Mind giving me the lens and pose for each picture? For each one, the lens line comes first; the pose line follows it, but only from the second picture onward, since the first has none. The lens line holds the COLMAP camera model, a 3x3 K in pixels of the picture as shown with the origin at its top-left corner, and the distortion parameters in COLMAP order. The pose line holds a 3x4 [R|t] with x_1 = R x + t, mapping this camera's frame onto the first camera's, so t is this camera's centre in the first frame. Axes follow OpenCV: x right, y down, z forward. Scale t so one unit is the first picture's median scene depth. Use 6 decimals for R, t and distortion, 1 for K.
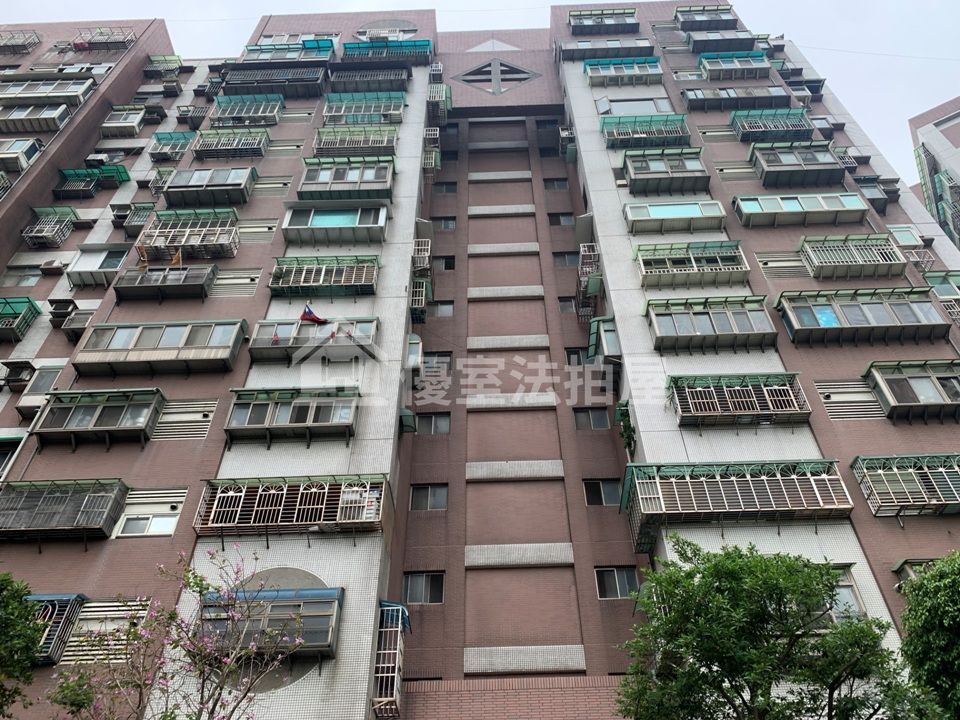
lens RADIAL K [[743.5, 0, 487.1], [0, 743.5, 360.7], [0, 0, 1]] dist [0.025292, -0.028778]
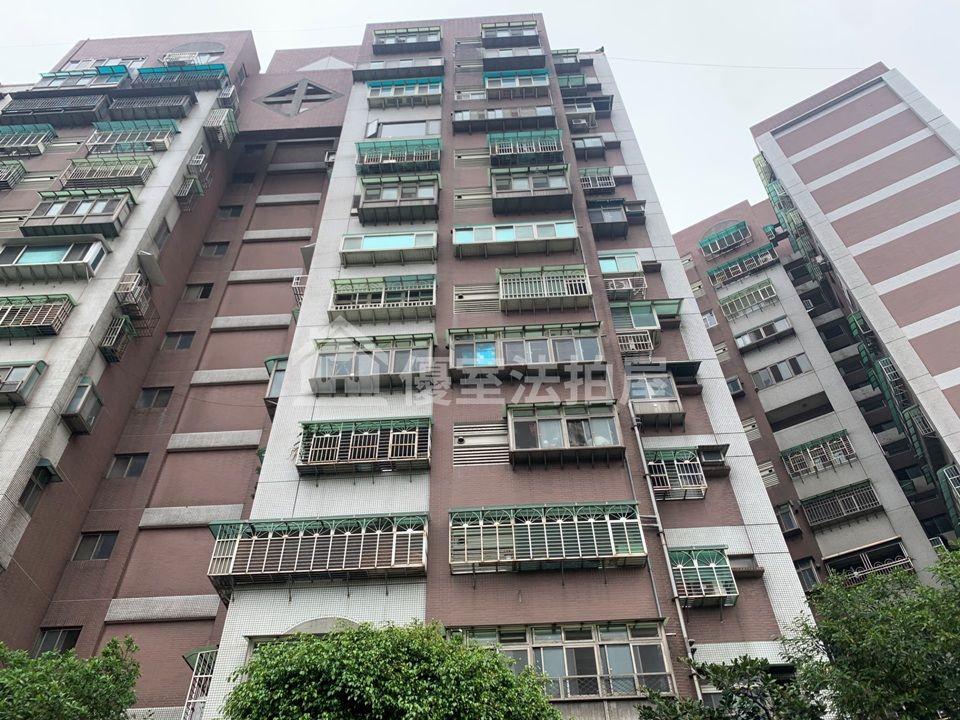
lens RADIAL K [[743.5, 0, 473.3], [0, 743.5, 353.0], [0, 0, 1]] dist [0.025292, -0.028778]
pose [[0.999697, -0.016919, -0.017859, 0.465247], [0.016738, 0.999807, -0.010238, -0.053108], [0.018028, 0.009936, 0.999788, 0.035603]]
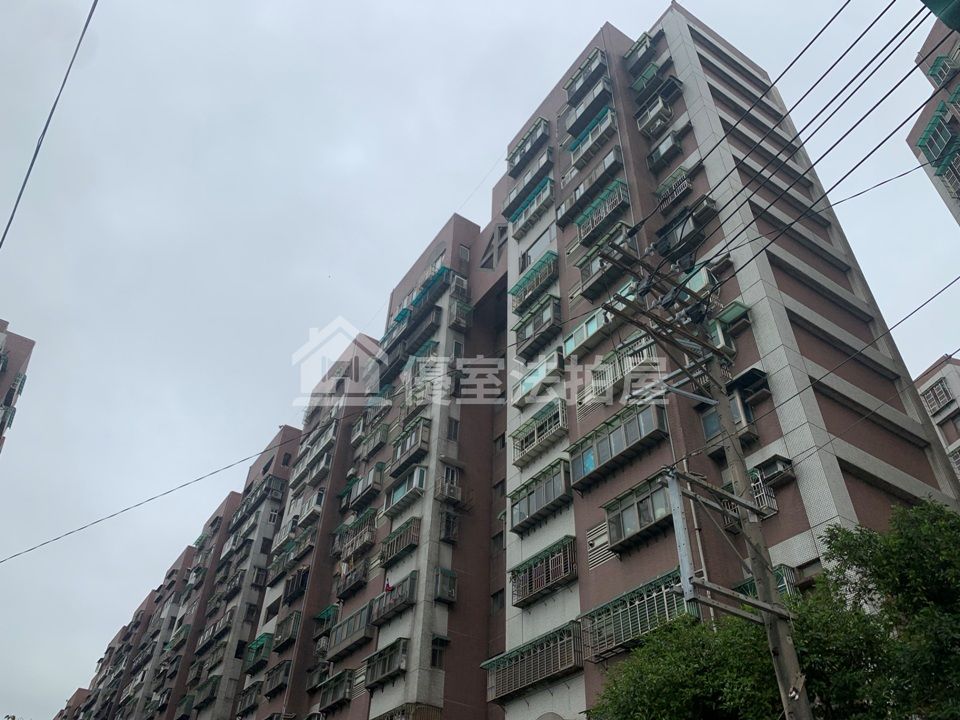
lens RADIAL K [[743.5, 0, 476.5], [0, 743.5, 362.1], [0, 0, 1]] dist [0.025292, -0.028778]
pose [[0.571689, -0.510359, -0.642421, 1.225601], [0.557287, 0.816198, -0.152484, -0.110516], [0.602165, -0.270839, 0.751028, 0.038888]]
